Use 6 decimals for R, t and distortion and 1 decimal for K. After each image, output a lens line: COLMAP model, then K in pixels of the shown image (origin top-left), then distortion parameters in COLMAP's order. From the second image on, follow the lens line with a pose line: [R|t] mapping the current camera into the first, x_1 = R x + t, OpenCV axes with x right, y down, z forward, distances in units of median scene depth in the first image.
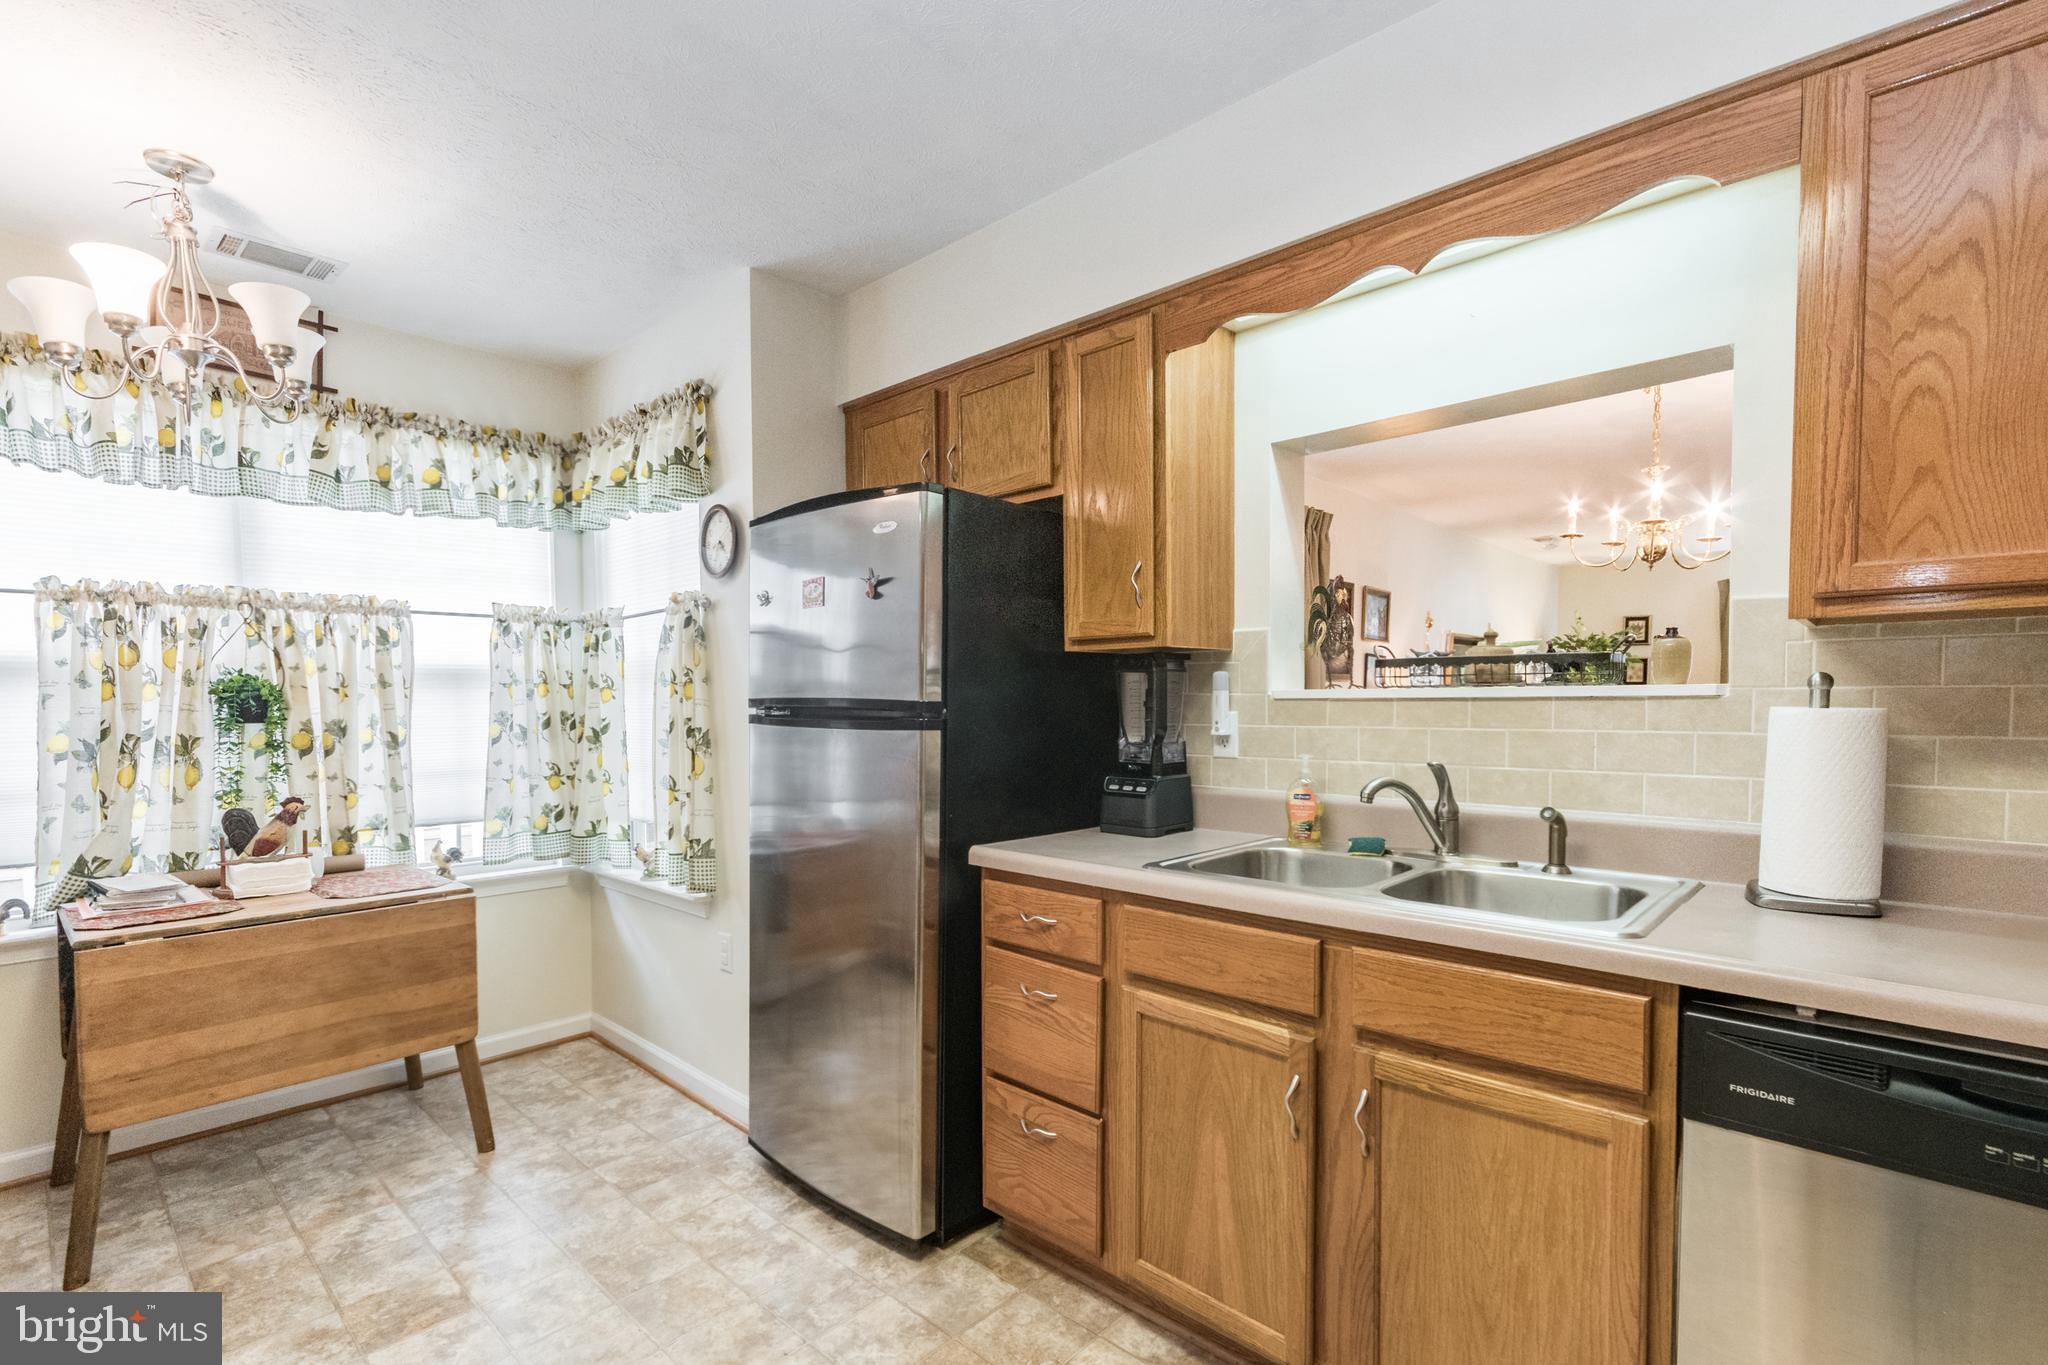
lens RADIAL K [[944.8, 0, 966.7], [0, 944.8, 735.1], [0, 0, 1]] dist [0.004146, 0.000518]
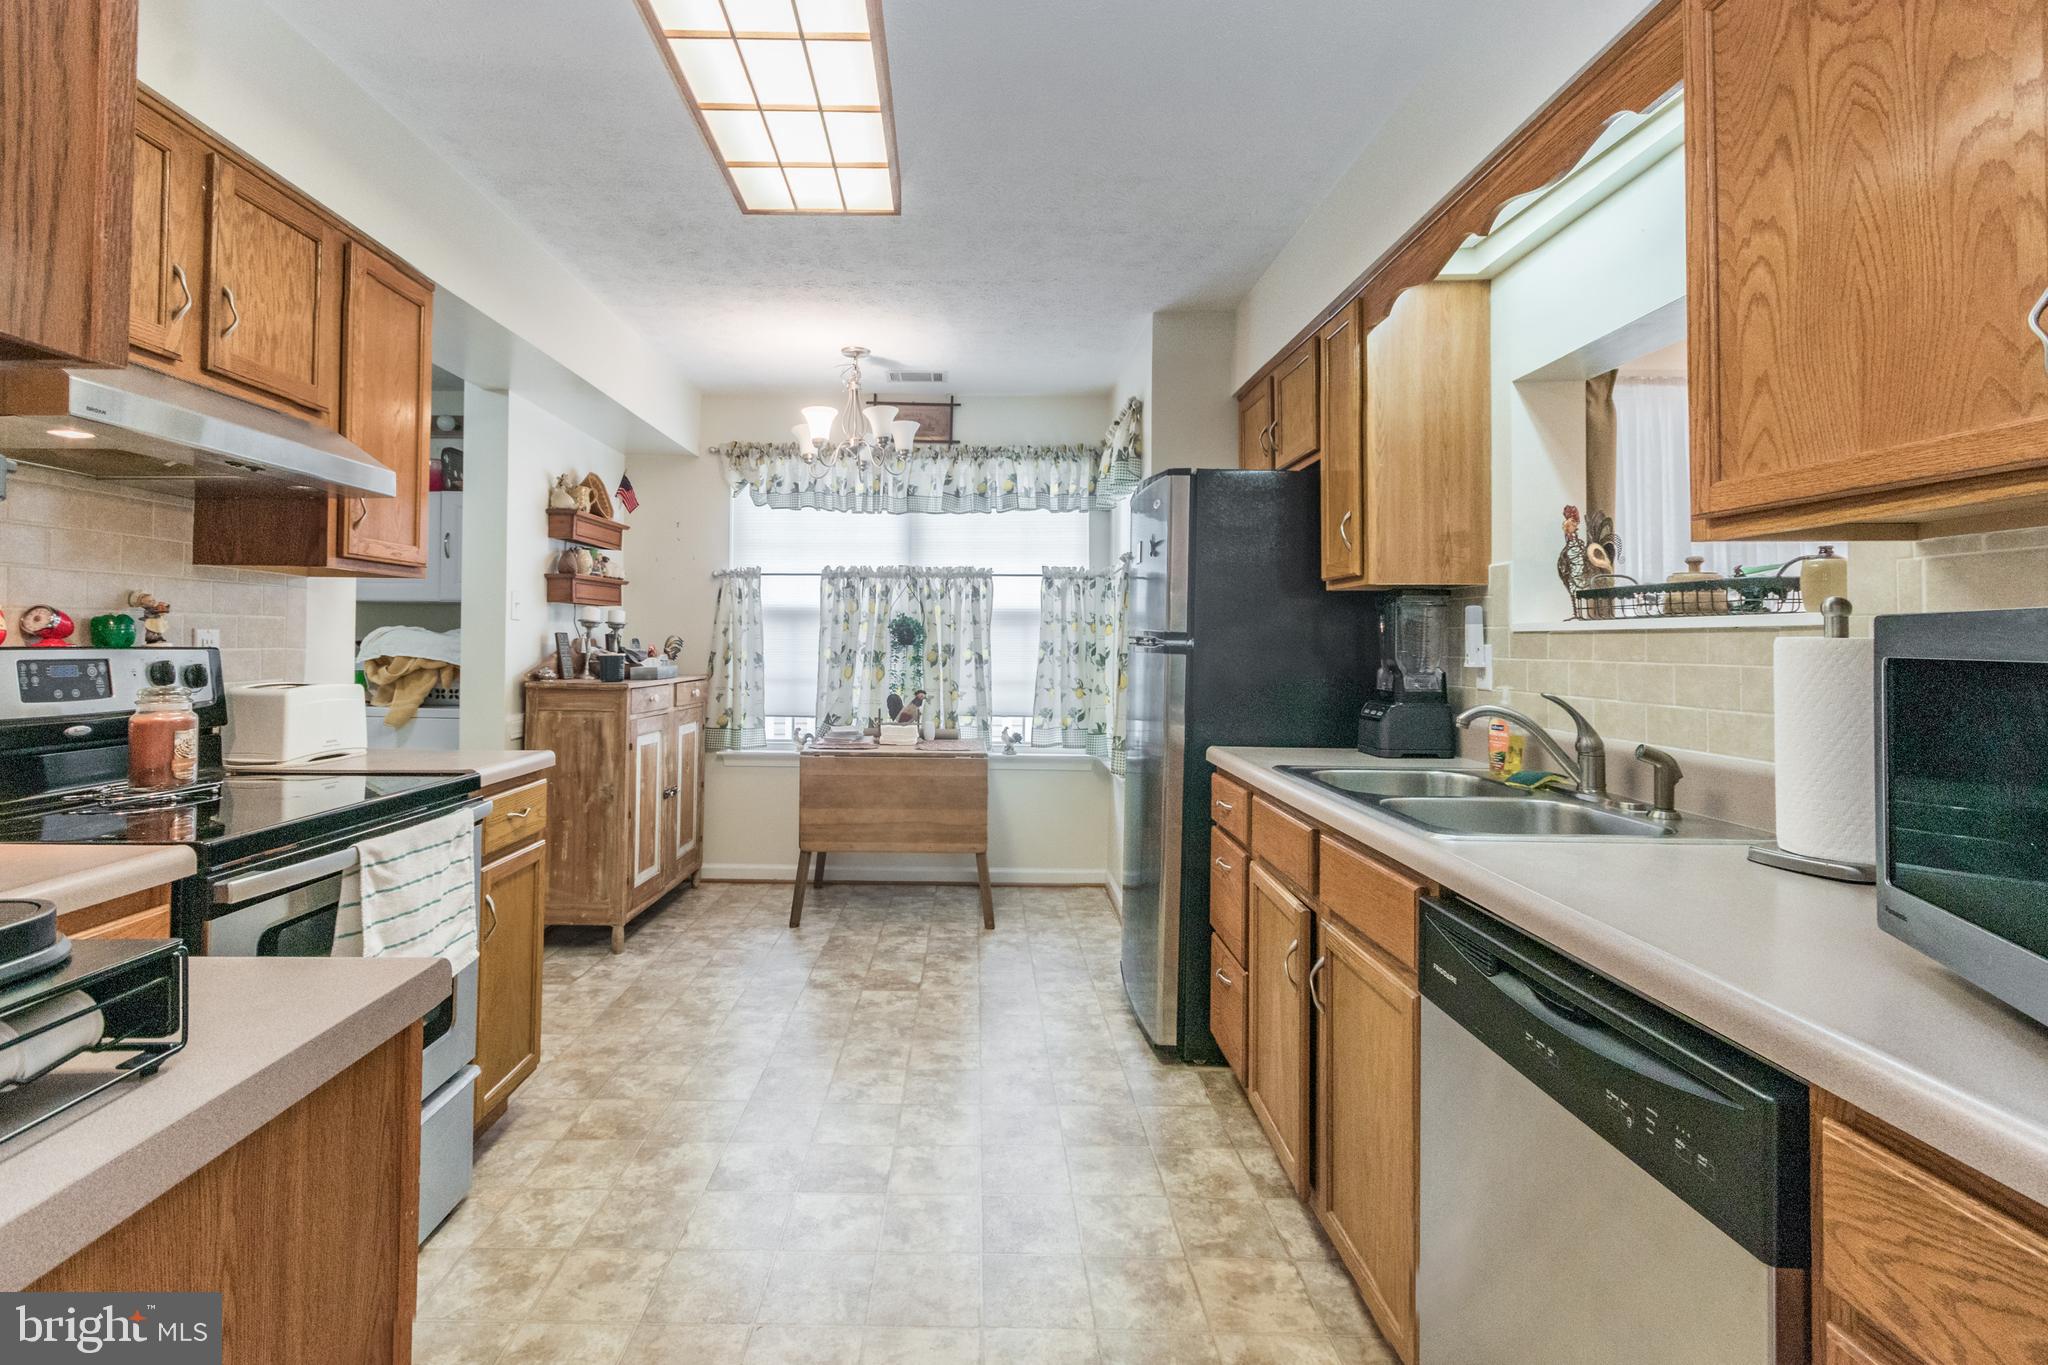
lens RADIAL K [[925.6, 0, 953.9], [0, 925.6, 626.6], [0, 0, 1]] dist [-0.001263, 0.000222]
pose [[0.688500, 0.000081, -0.725236, 0.521301], [-0.038588, 0.998588, -0.036522, 0.011998], [0.724209, 0.053131, 0.687531, -0.085704]]
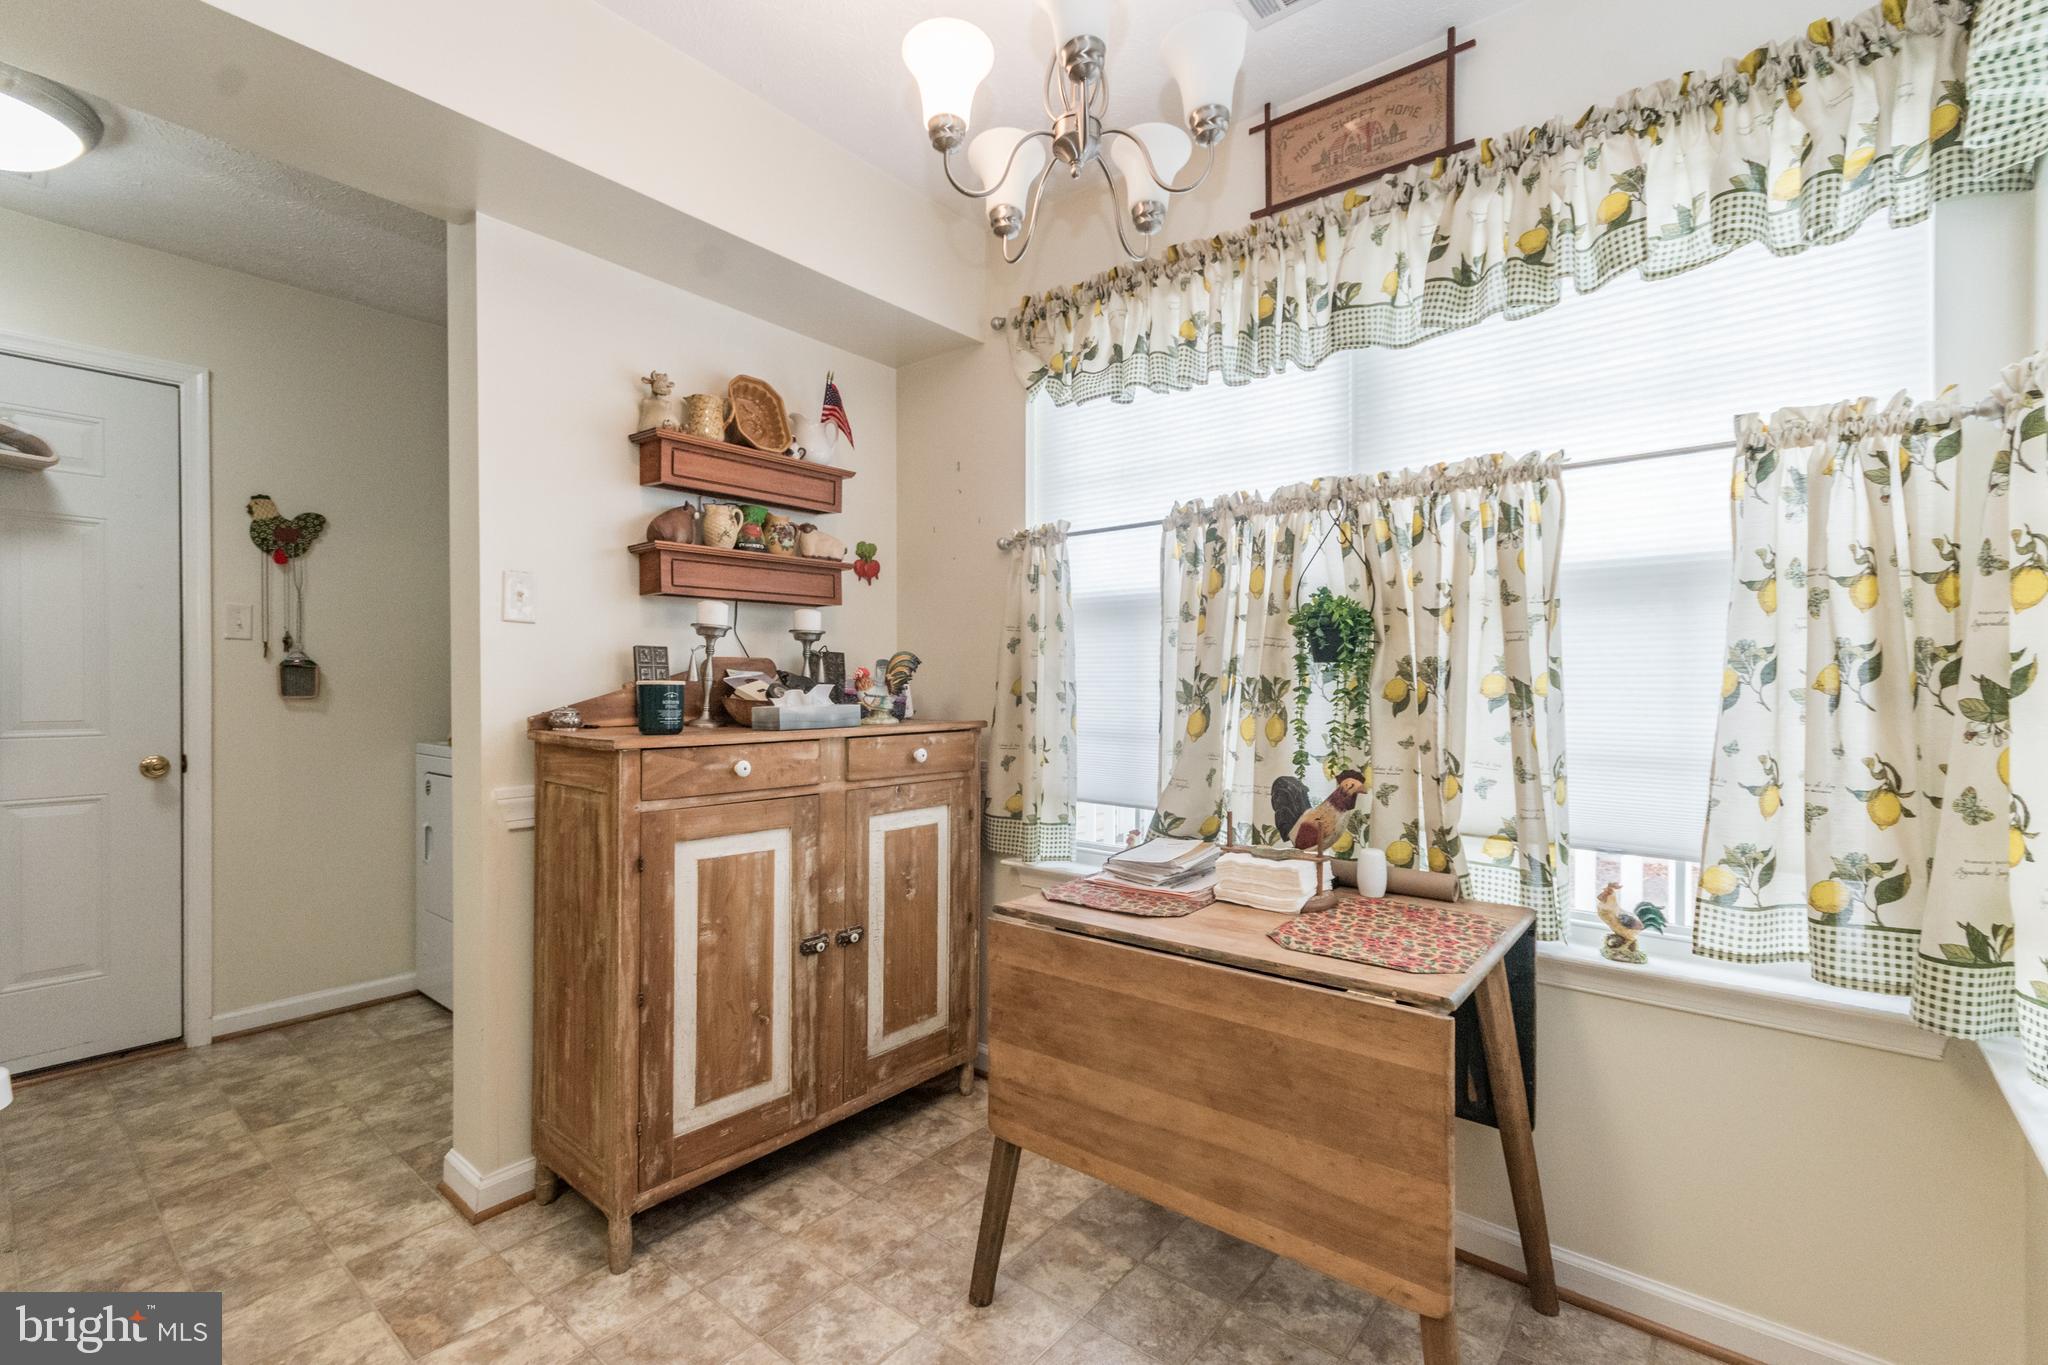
lens RADIAL K [[901.1, 0, 1033.3], [0, 901.1, 688.9], [0, 0, 1]] dist [0.001114, -0.000043]
pose [[0.103087, 0.017265, -0.994523, -0.095390], [-0.037217, 0.999216, 0.013488, 0.007050], [0.993976, 0.035622, 0.103648, 0.720160]]
